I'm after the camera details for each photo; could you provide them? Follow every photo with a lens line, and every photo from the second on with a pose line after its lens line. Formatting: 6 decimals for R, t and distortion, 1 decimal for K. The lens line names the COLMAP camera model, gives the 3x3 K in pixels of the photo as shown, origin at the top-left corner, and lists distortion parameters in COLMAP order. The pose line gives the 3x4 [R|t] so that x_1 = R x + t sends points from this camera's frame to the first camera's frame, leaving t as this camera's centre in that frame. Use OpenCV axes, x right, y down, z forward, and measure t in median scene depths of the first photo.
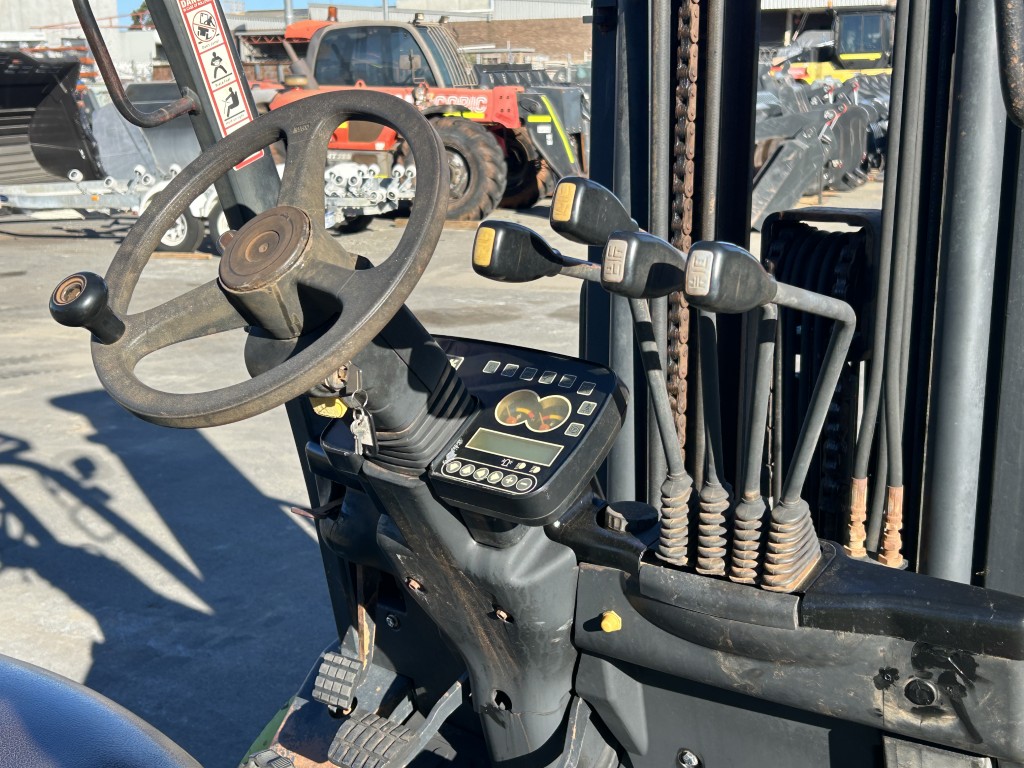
lens RADIAL K [[1287.5, 0, 507.5], [0, 1287.5, 366.8], [0, 0, 1]] dist [0.071090, 0.000000]
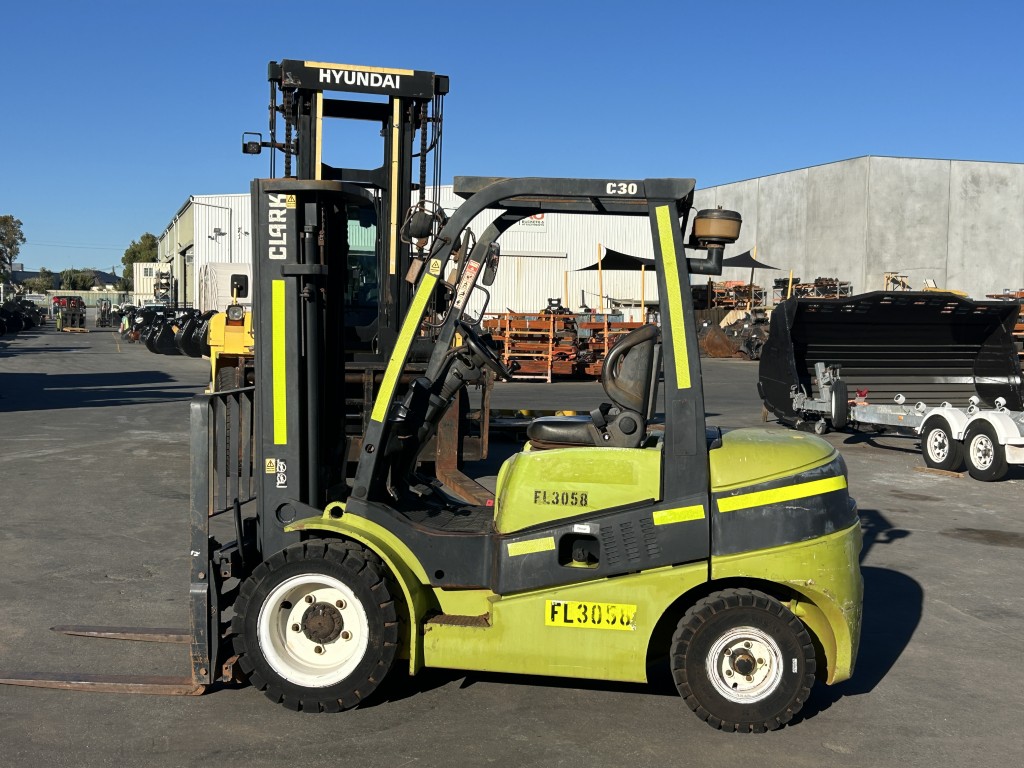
lens RADIAL K [[1313.1, 0, 520.4], [0, 1313.1, 397.7], [0, 0, 1]] dist [0.090338, 0.000000]
pose [[0.648328, 0.078131, -0.757342, 0.328060], [-0.196583, 0.978170, -0.067374, 0.001919], [0.735545, 0.192561, 0.649534, -0.038036]]
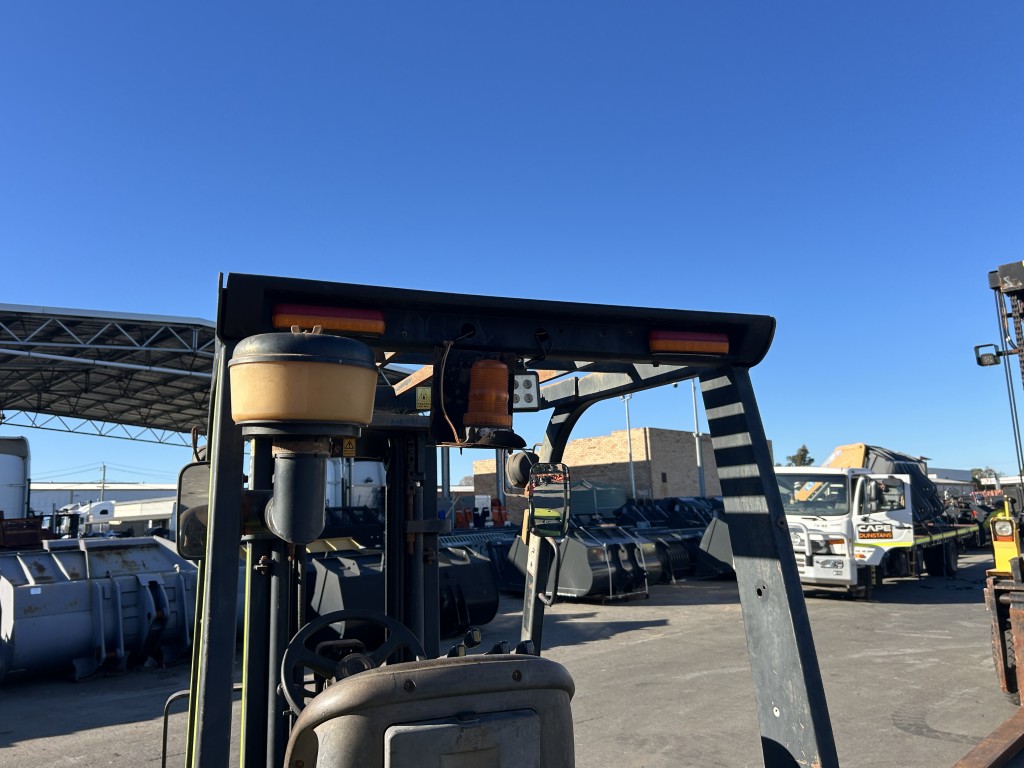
lens RADIAL K [[804.2, 0, 509.9], [0, 804.2, 383.3], [0, 0, 1]] dist [0.055964, -0.071729]
pose [[-0.354723, -0.124425, -0.926655, 0.141532], [-0.167853, 0.983478, -0.067800, -0.079452], [0.919781, 0.131492, -0.369747, 0.277681]]
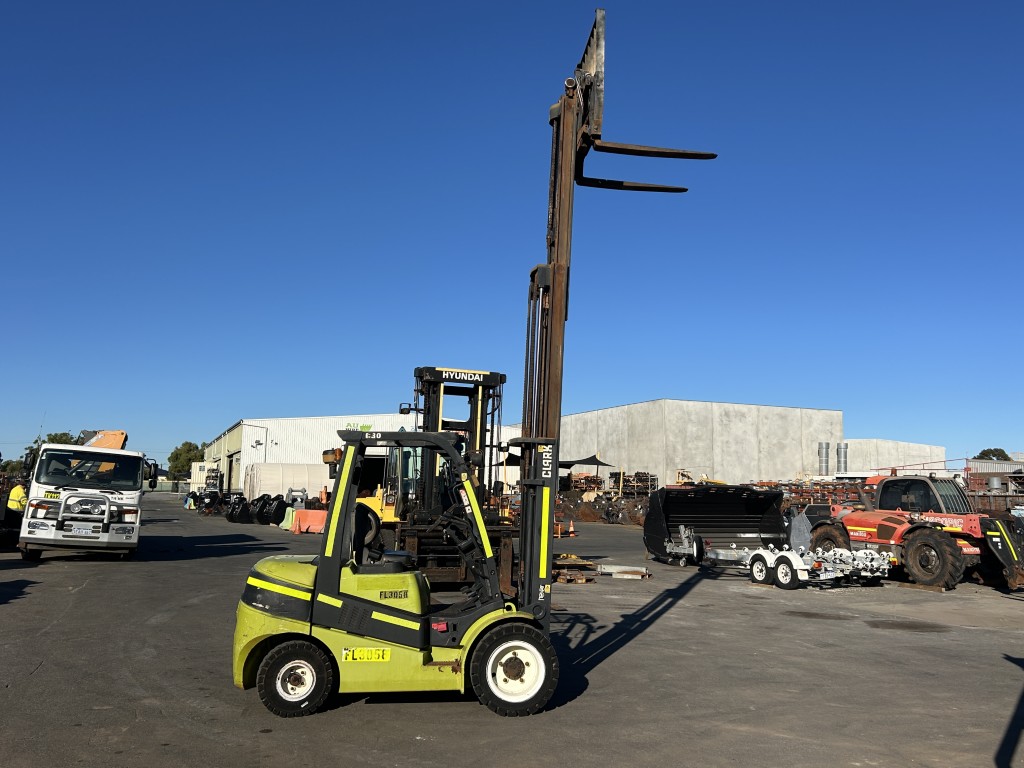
lens RADIAL K [[863.0, 0, 522.1], [0, 863.0, 382.4], [0, 0, 1]] dist [0.070290, -0.075286]
pose [[0.725213, -0.059252, -0.685970, 0.386041], [-0.180444, 0.945112, -0.272402, 0.049867], [0.664459, 0.321329, 0.674716, -0.273546]]
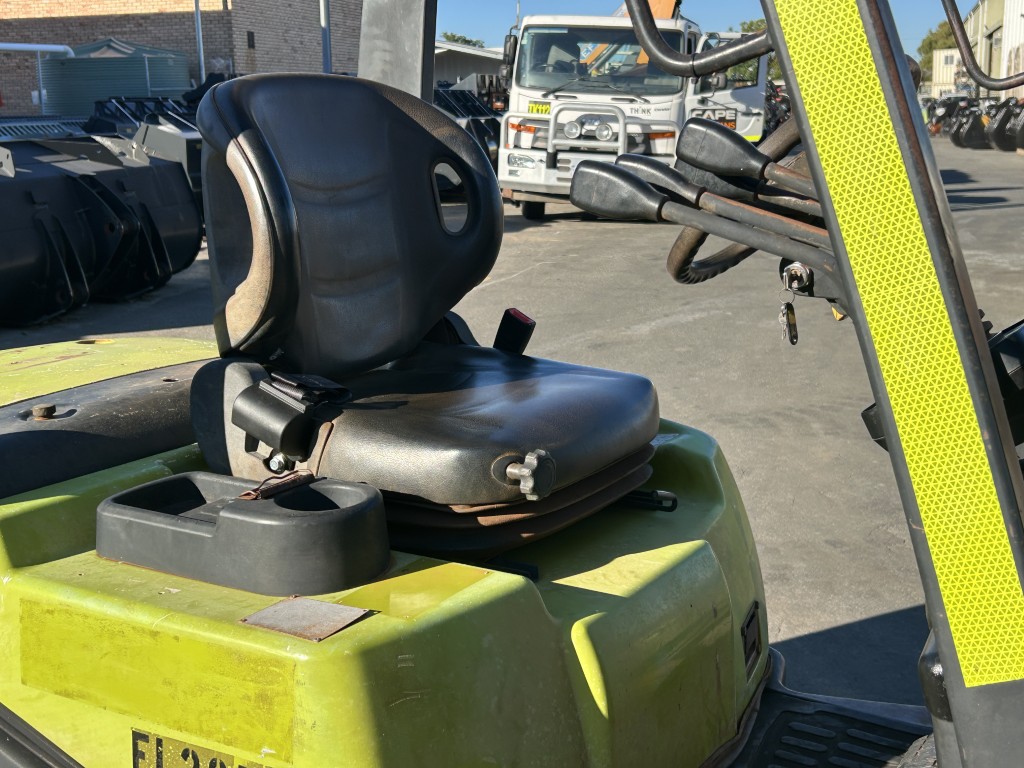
lens RADIAL K [[1287.5, 0, 505.9], [0, 1287.5, 374.8], [0, 0, 1]] dist [0.071090, 0.000000]
pose [[0.117090, 0.216244, -0.969293, 0.091374], [-0.203759, 0.960474, 0.189662, -0.005491], [0.971994, 0.175295, 0.156524, 0.038550]]
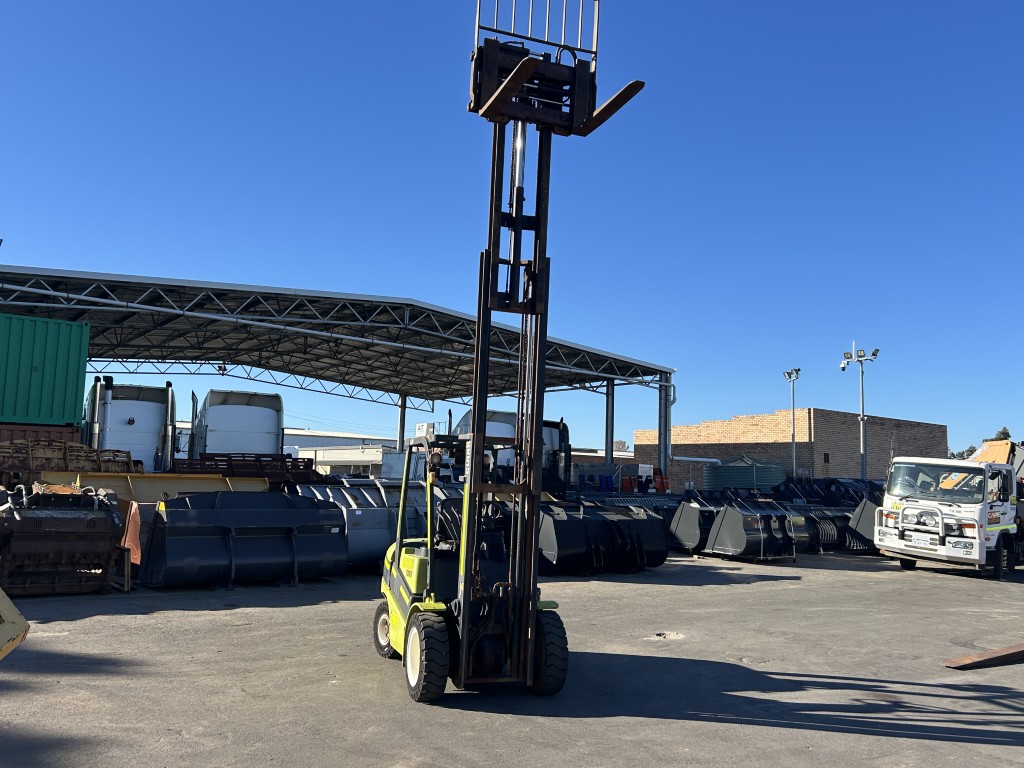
lens RADIAL K [[863.0, 0, 515.7], [0, 863.0, 385.7], [0, 0, 1]] dist [0.070290, -0.075286]
pose [[-0.504803, -0.094604, -0.858035, 0.467548], [-0.214098, 0.976641, 0.018278, -0.103331], [0.836263, 0.192931, -0.513266, 0.370226]]
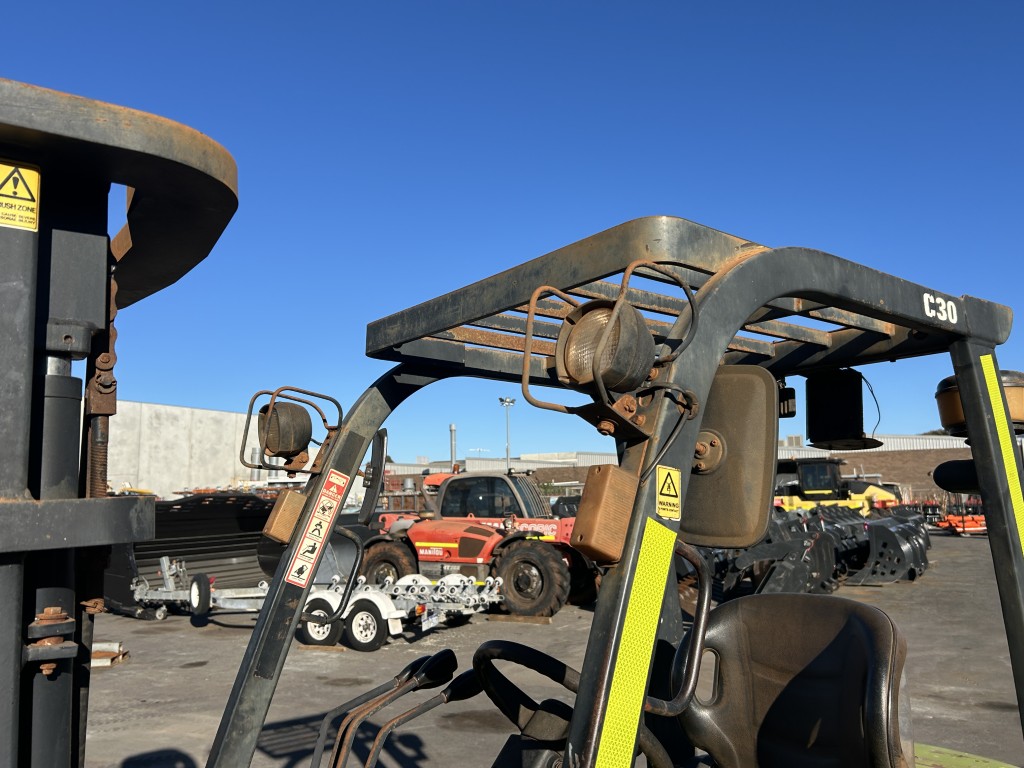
lens RADIAL K [[804.2, 0, 515.7], [0, 804.2, 374.0], [0, 0, 1]] dist [0.055964, -0.071729]
pose [[0.995813, -0.017596, -0.089705, 0.022095], [-0.016420, 0.930911, -0.364878, -0.039476], [0.089928, 0.364823, 0.926724, 0.112838]]
